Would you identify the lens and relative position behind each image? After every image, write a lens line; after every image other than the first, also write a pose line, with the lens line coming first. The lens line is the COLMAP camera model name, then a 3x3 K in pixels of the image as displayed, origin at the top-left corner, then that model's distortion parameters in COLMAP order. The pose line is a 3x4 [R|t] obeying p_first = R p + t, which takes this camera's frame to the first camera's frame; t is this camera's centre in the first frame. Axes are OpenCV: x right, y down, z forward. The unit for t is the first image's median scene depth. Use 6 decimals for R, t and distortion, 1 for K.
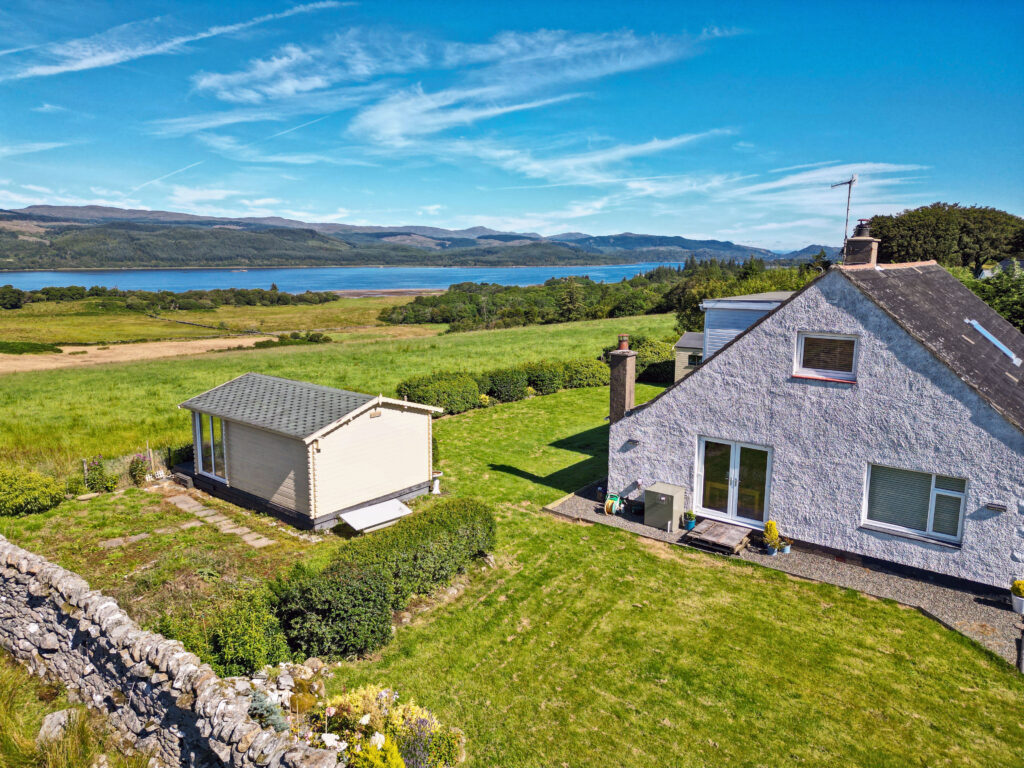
lens RADIAL K [[711.4, 0, 512.0], [0, 711.4, 384.0], [0, 0, 1]] dist [0.084181, -0.095937]
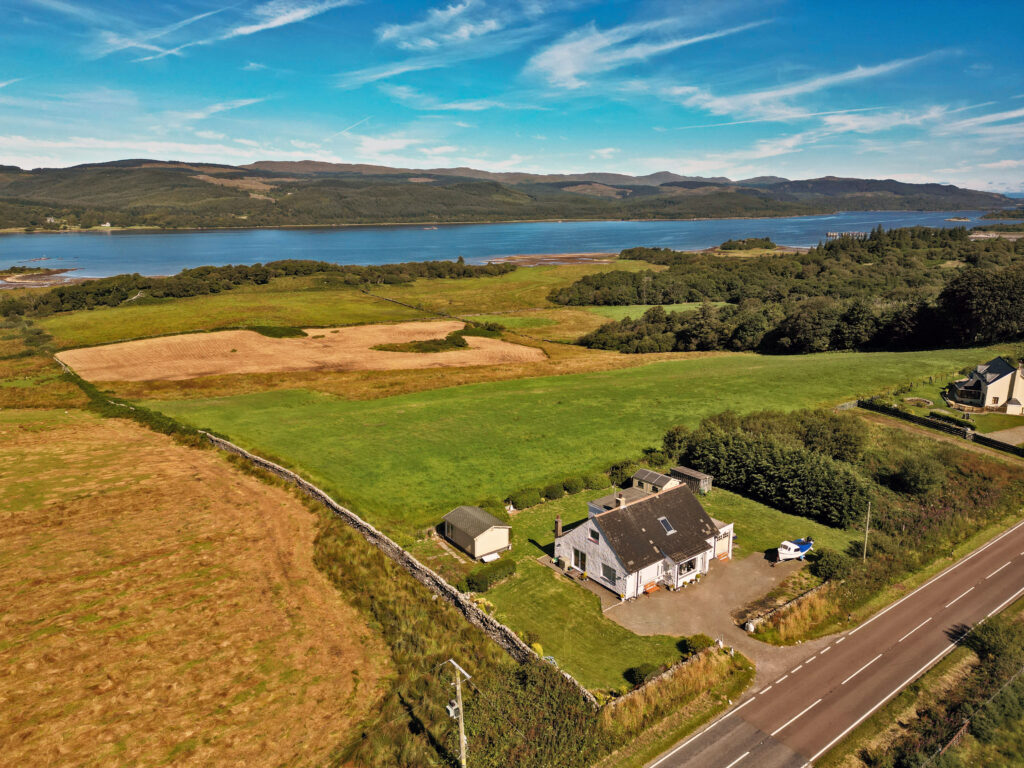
lens RADIAL K [[711.4, 0, 512.0], [0, 711.4, 384.0], [0, 0, 1]] dist [0.084181, -0.095937]
pose [[0.969926, 0.055309, -0.237033, 0.027378], [-0.038177, 0.996356, 0.076274, -0.036584], [0.240388, -0.064931, 0.968503, -0.092610]]
